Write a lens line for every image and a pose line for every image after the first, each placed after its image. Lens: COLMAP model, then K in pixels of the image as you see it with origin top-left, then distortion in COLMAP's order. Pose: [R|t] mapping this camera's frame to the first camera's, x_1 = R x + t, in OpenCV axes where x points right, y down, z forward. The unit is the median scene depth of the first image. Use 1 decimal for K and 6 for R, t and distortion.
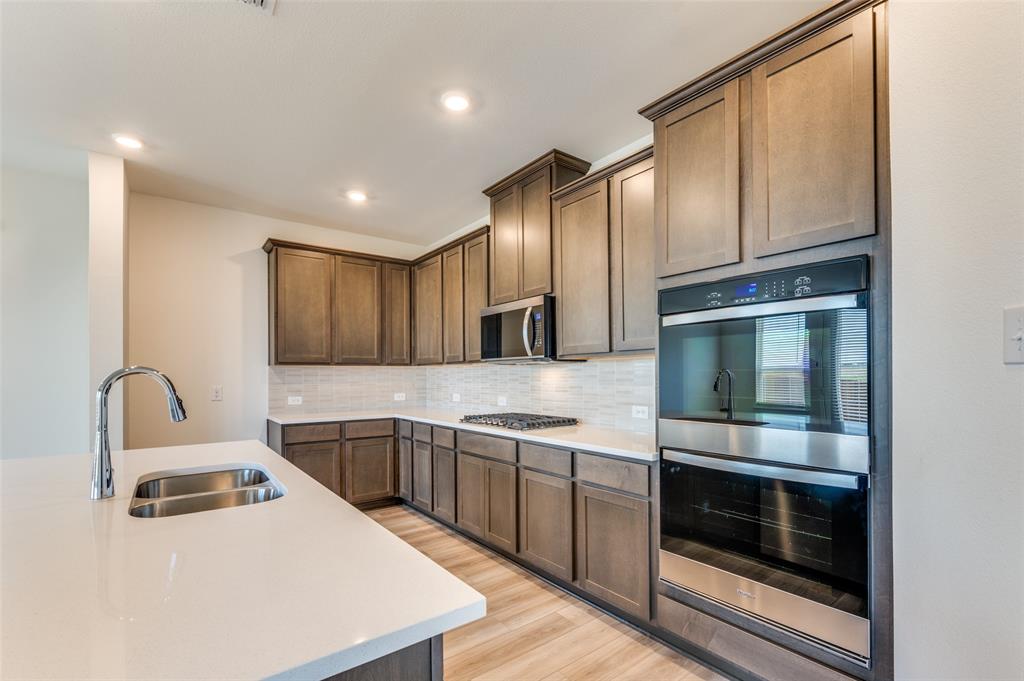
lens RADIAL K [[454.3, 0, 513.0], [0, 454.3, 376.0], [0, 0, 1]] dist [-0.000482, -0.000072]
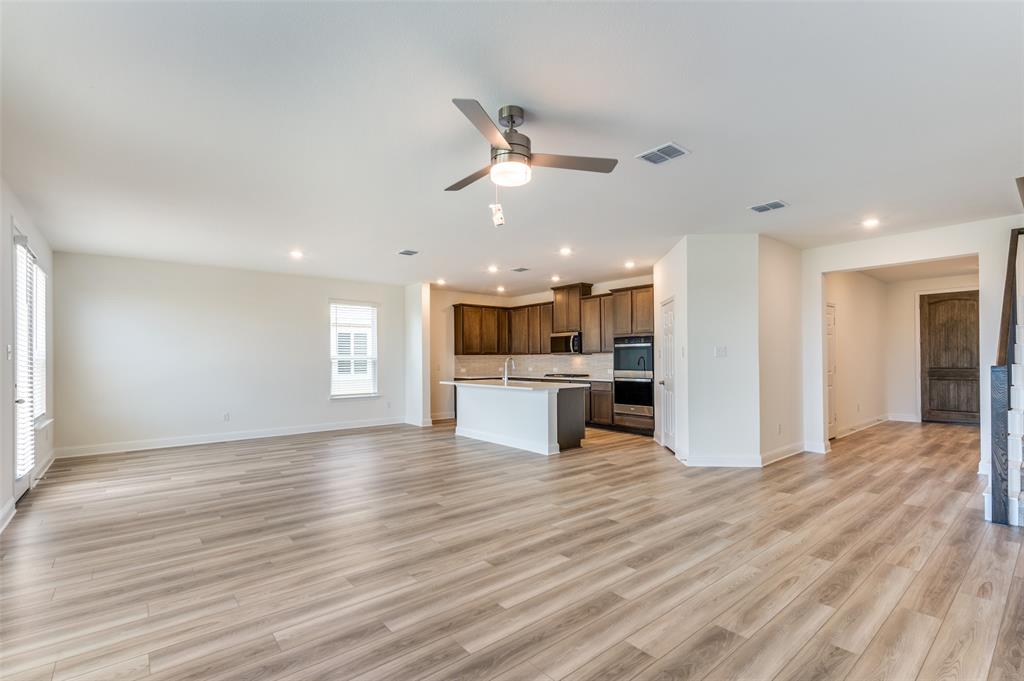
lens RADIAL K [[457.9, 0, 509.0], [0, 457.9, 360.9], [0, 0, 1]] dist [-0.002079, -0.000631]
pose [[0.999343, -0.000522, 0.036252, -0.477593], [0.000434, 0.999997, 0.002450, 0.001596], [-0.036253, -0.002433, 0.999340, -1.912541]]
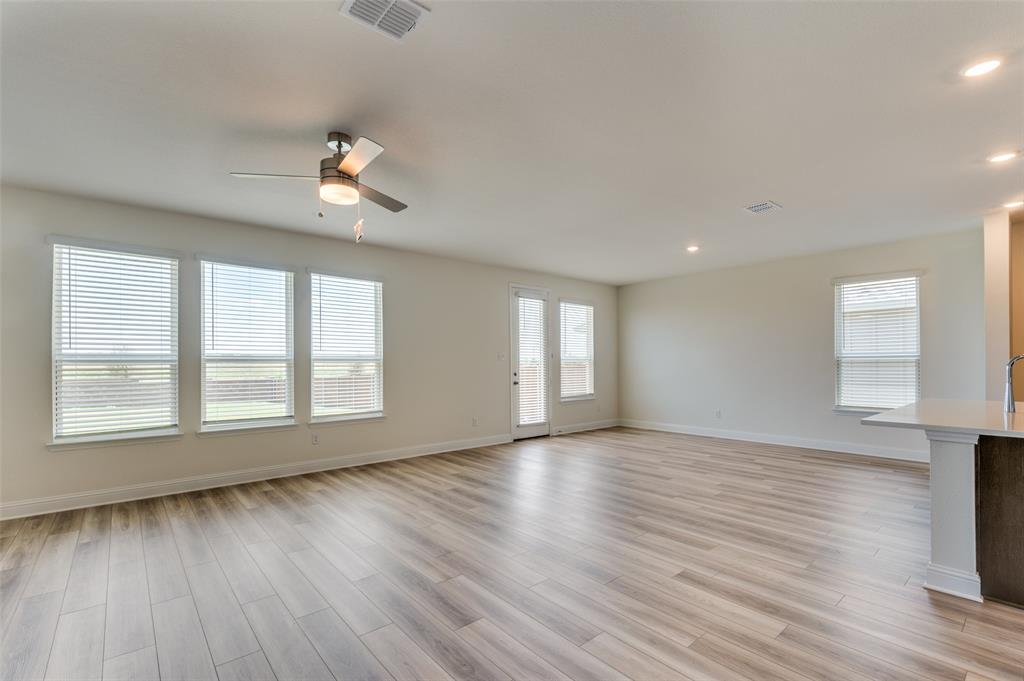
lens RADIAL K [[457.9, 0, 509.0], [0, 457.9, 360.9], [0, 0, 1]] dist [-0.002079, -0.000631]
pose [[0.048366, -0.001369, -0.998829, 0.552414], [0.008892, 0.999960, -0.000940, 0.002056], [0.998790, -0.008836, 0.048376, -0.724513]]
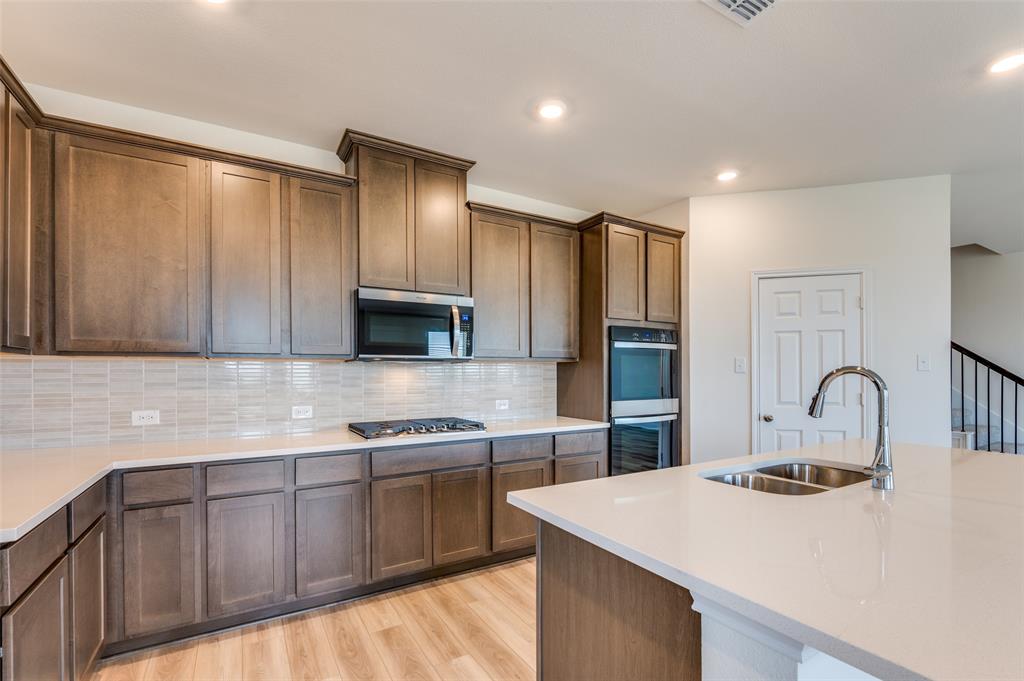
lens RADIAL K [[465.6, 0, 508.9], [0, 465.6, 374.8], [0, 0, 1]] dist [0.026789, -0.000237]
pose [[0.114845, 0.003322, 0.993378, -0.953987], [0.003463, 0.999987, -0.003744, 0.000298], [-0.993377, 0.003871, 0.114832, 0.778165]]
